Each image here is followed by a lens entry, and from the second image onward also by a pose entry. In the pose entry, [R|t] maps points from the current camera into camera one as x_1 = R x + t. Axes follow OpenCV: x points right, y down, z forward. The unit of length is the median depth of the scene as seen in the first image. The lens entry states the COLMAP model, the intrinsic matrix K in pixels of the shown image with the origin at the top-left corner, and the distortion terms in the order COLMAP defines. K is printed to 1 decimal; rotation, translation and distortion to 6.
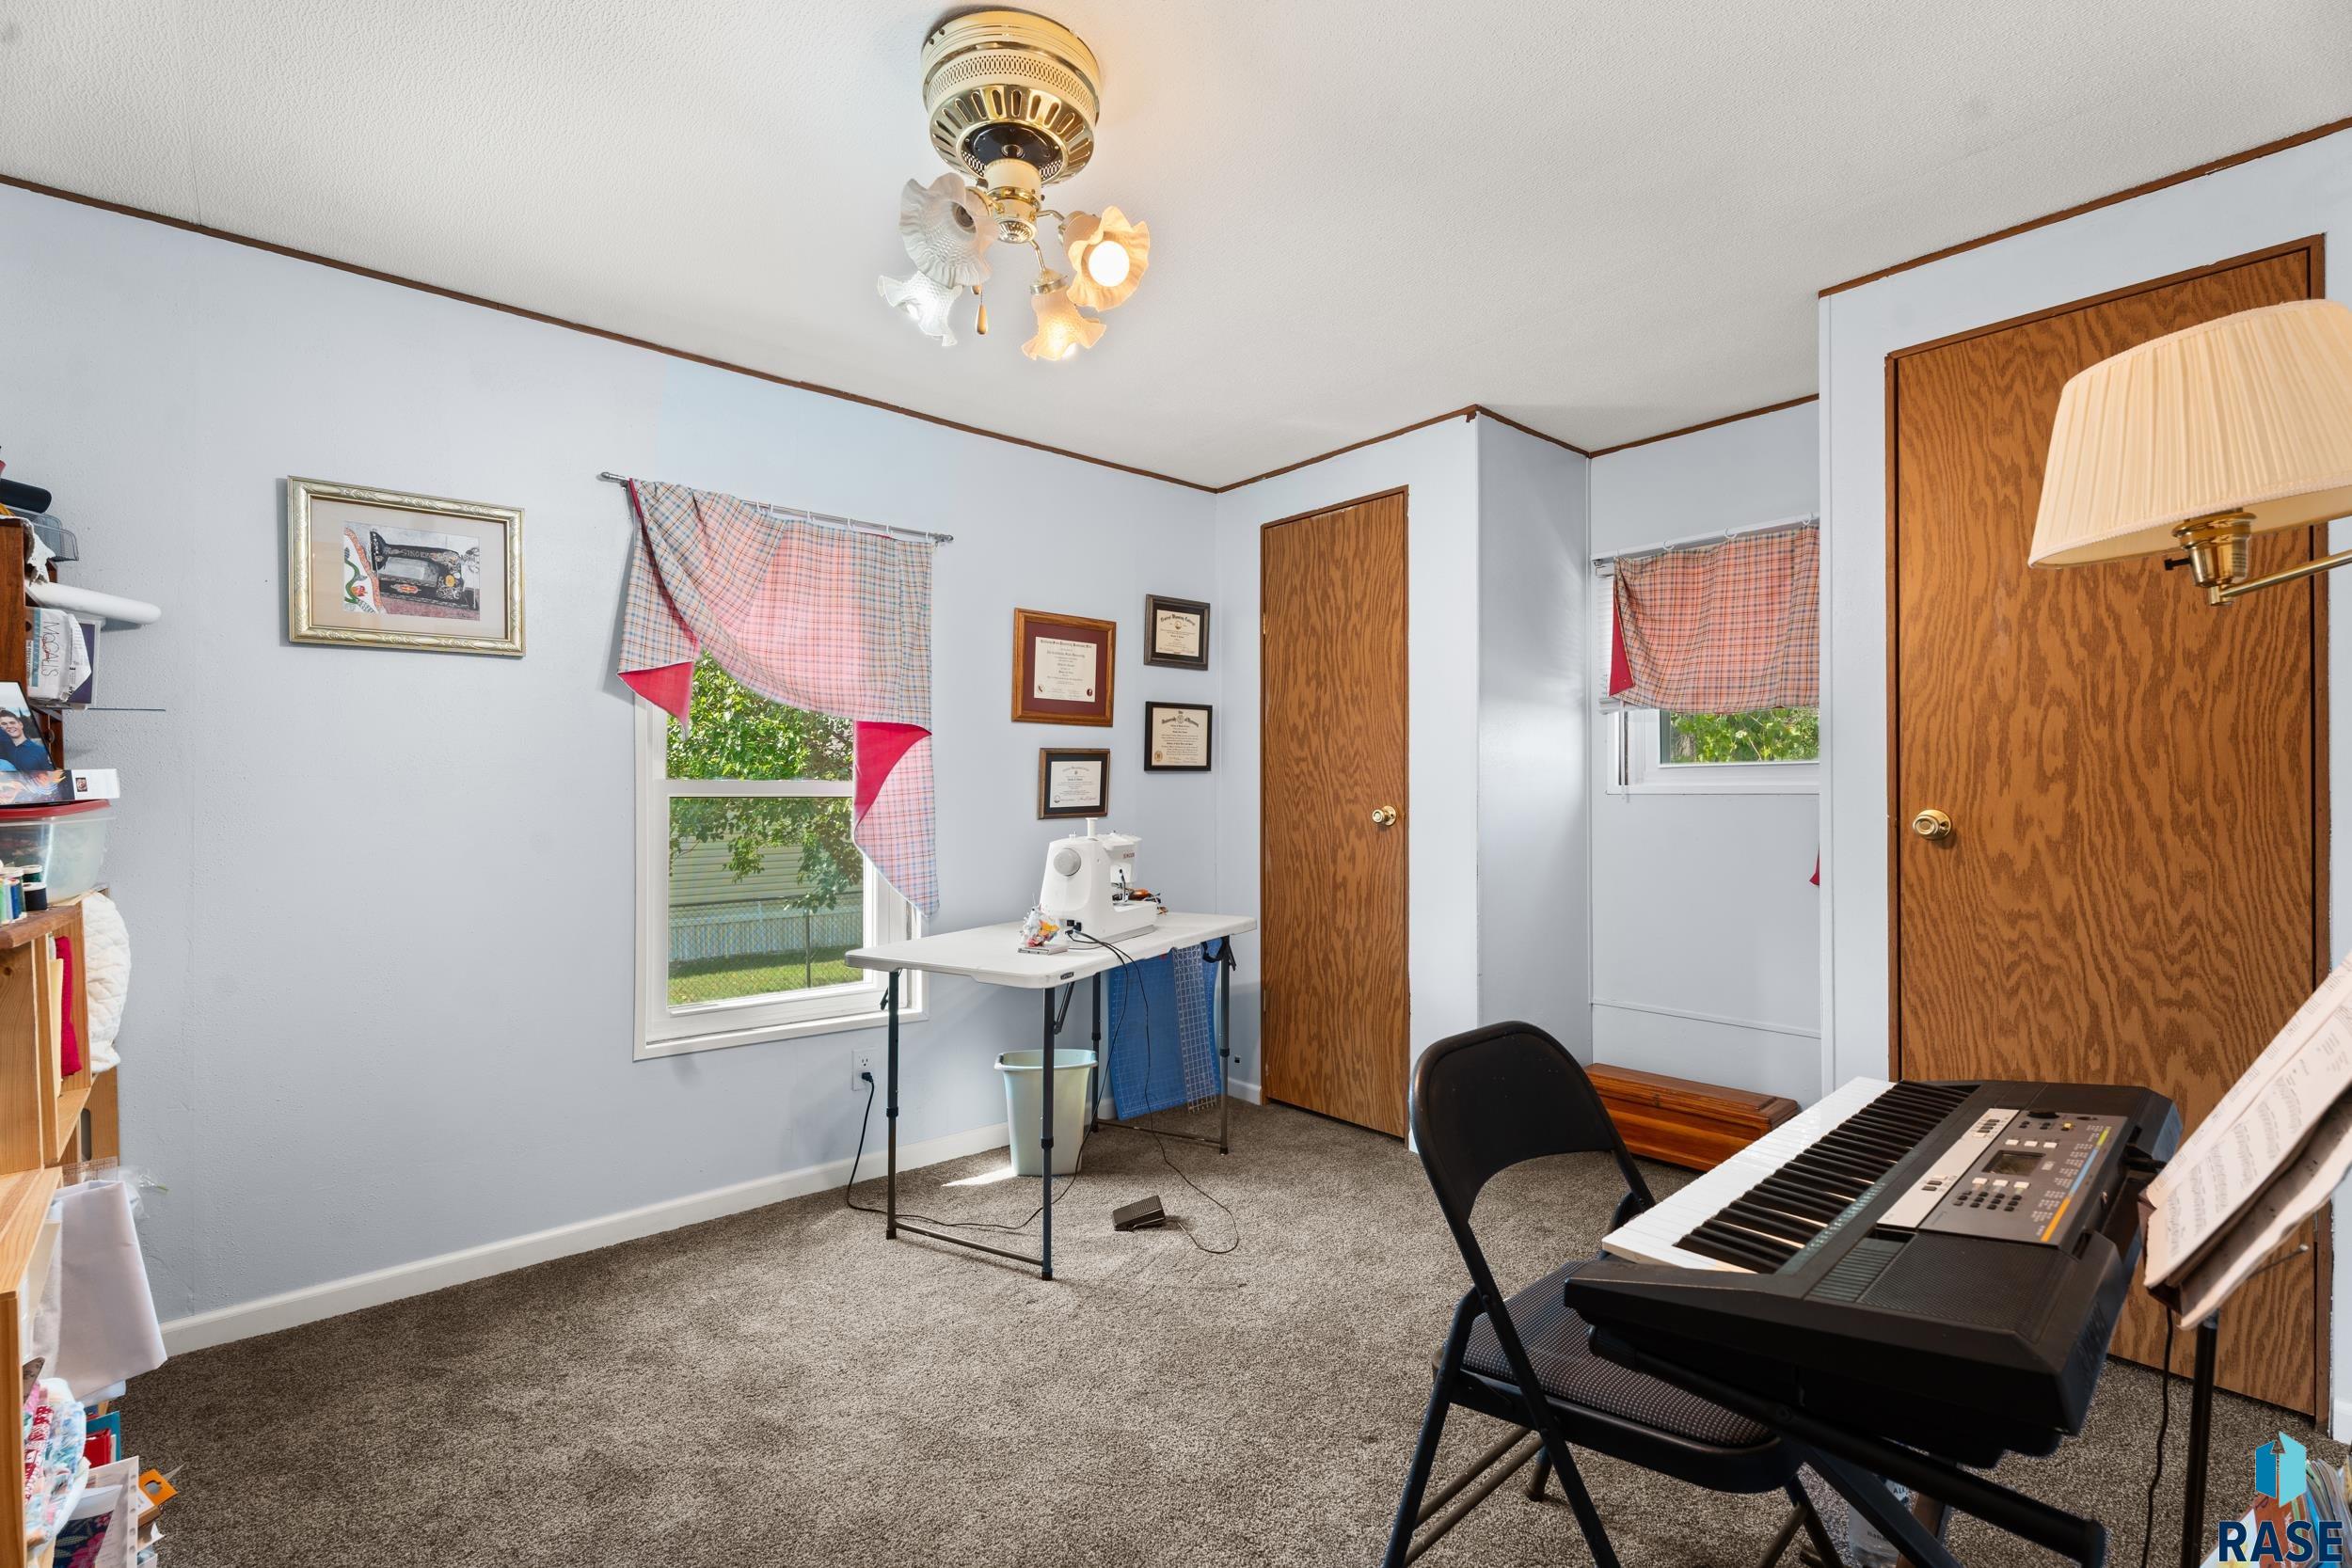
lens RADIAL K [[1058.4, 0, 1164.2], [0, 1058.4, 782.9], [0, 0, 1]] dist [0.001731, 0.000679]
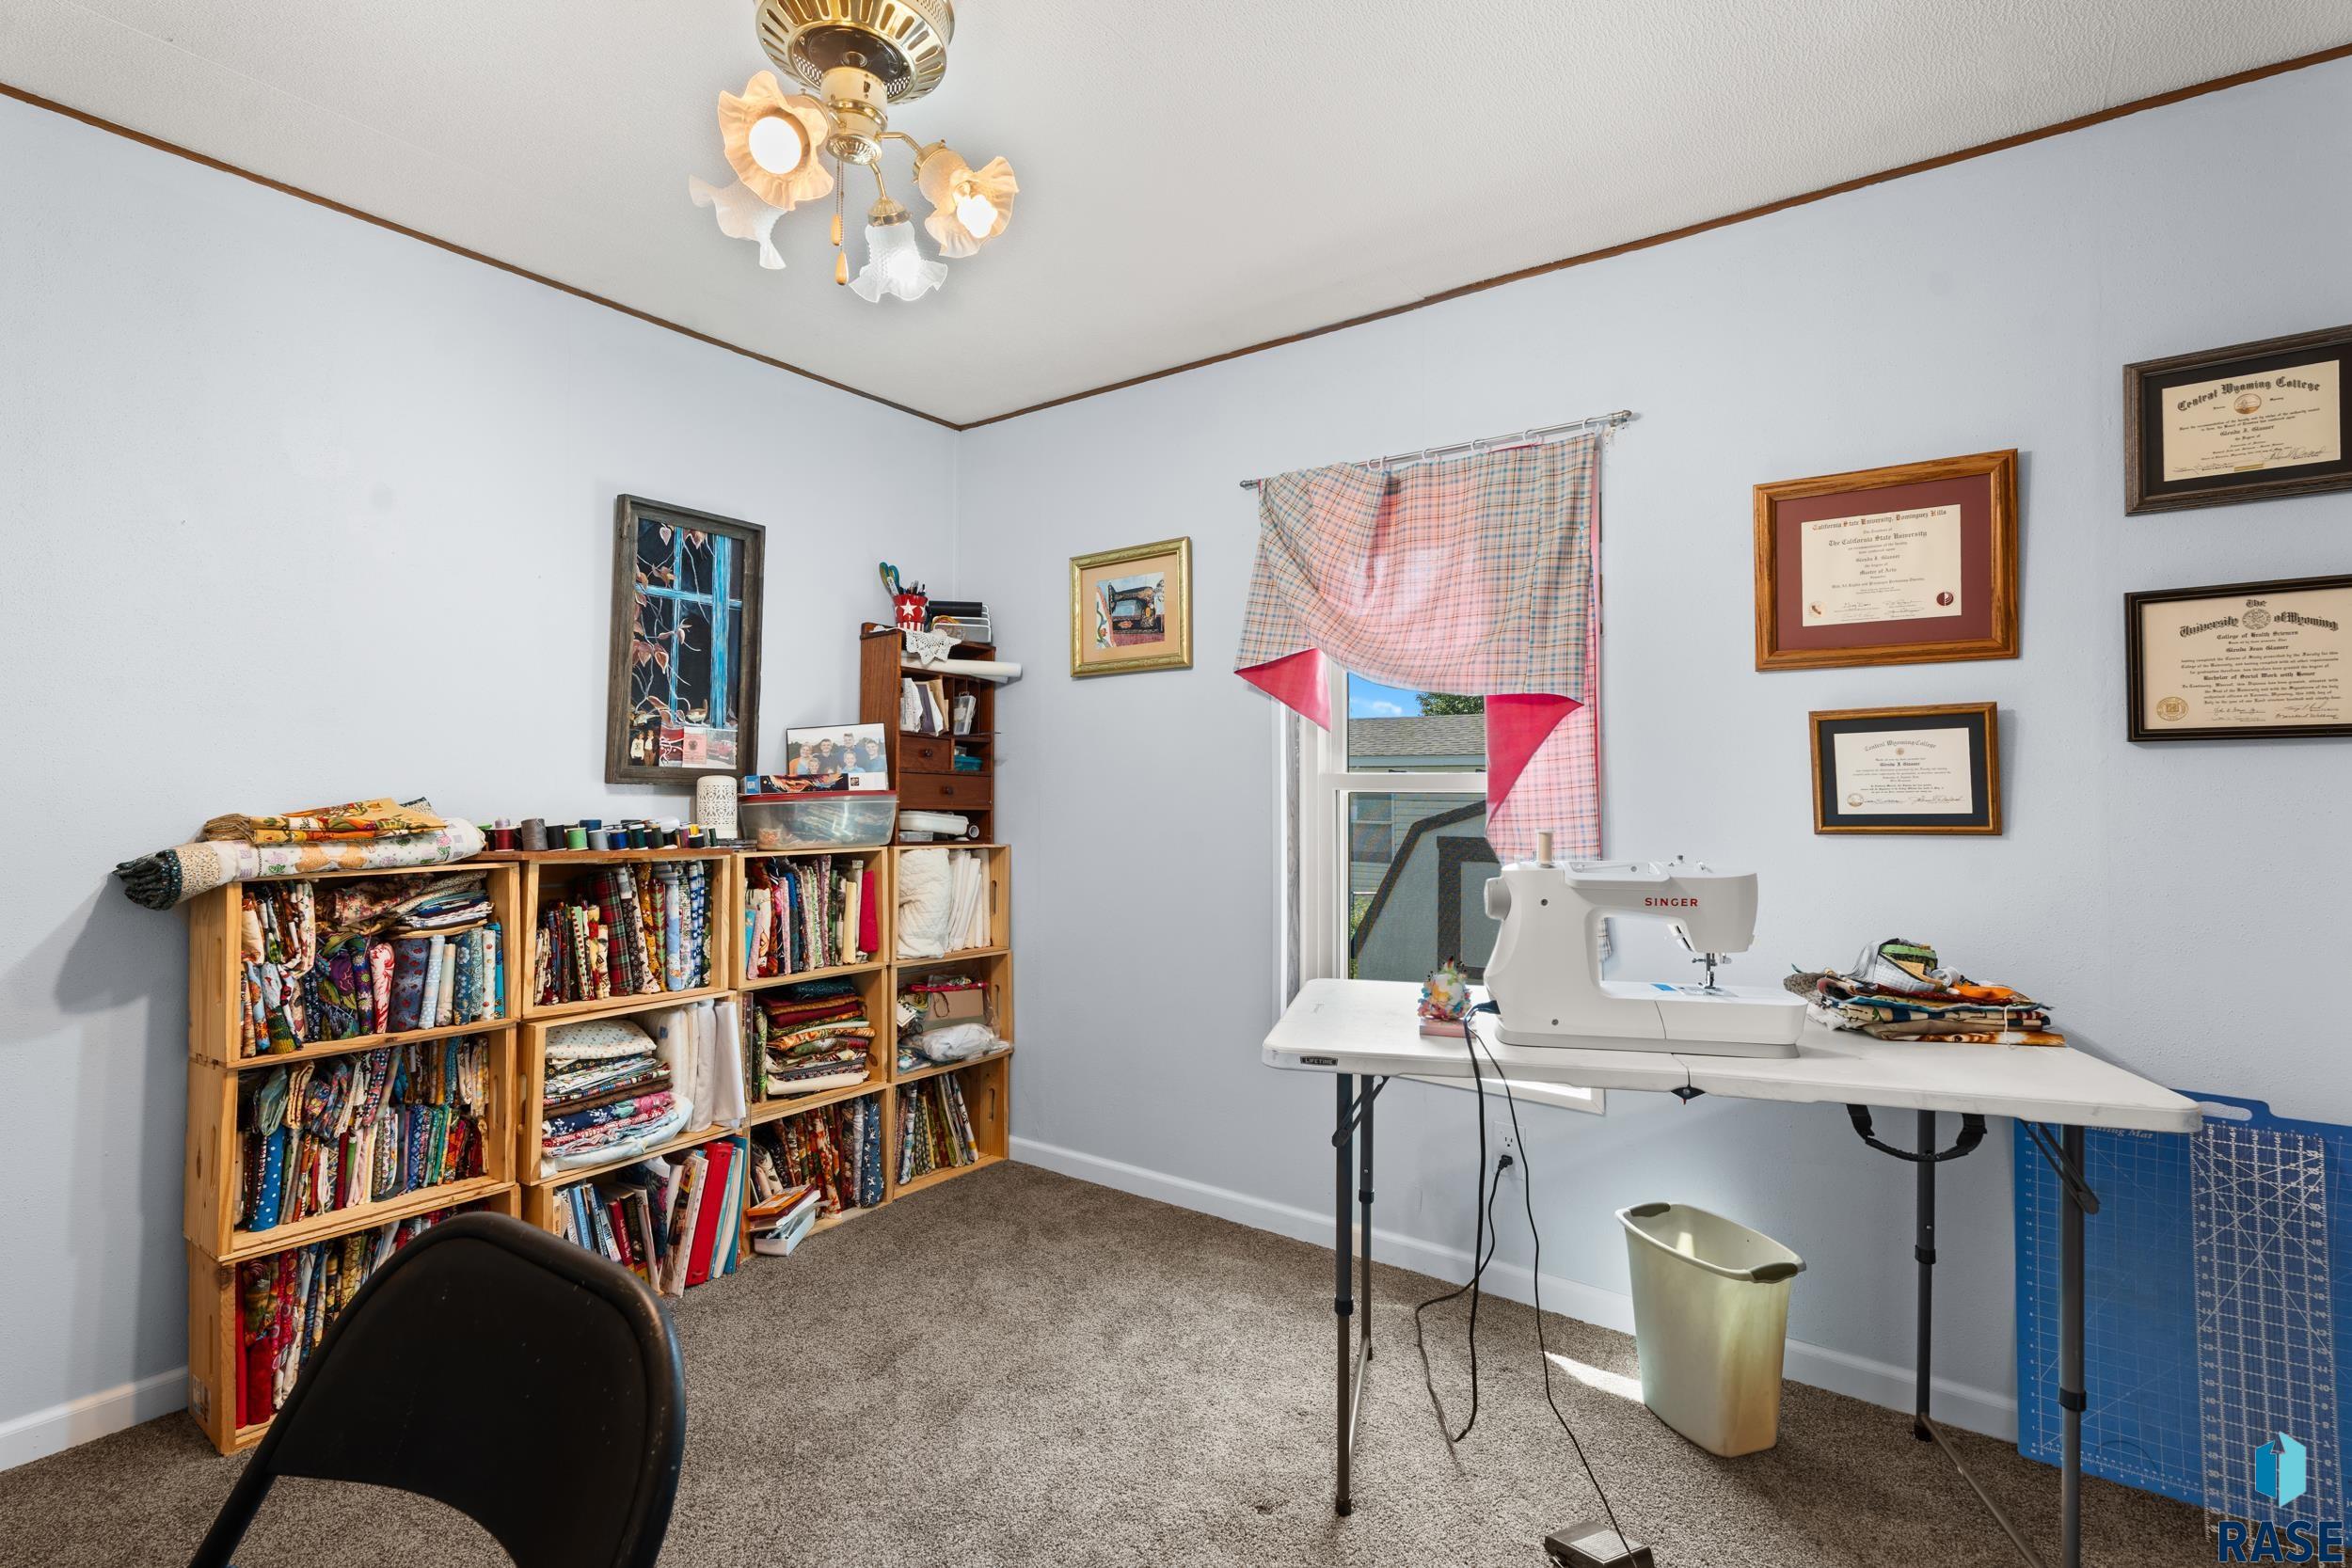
lens RADIAL K [[1108.4, 0, 1172.6], [0, 1108.4, 759.0], [0, 0, 1]] dist [0.000286, 0.000285]
pose [[0.223094, -0.021730, -0.974555, 0.449112], [0.008271, 0.999758, -0.020398, 0.003114], [0.974762, -0.003510, 0.223220, 0.588690]]
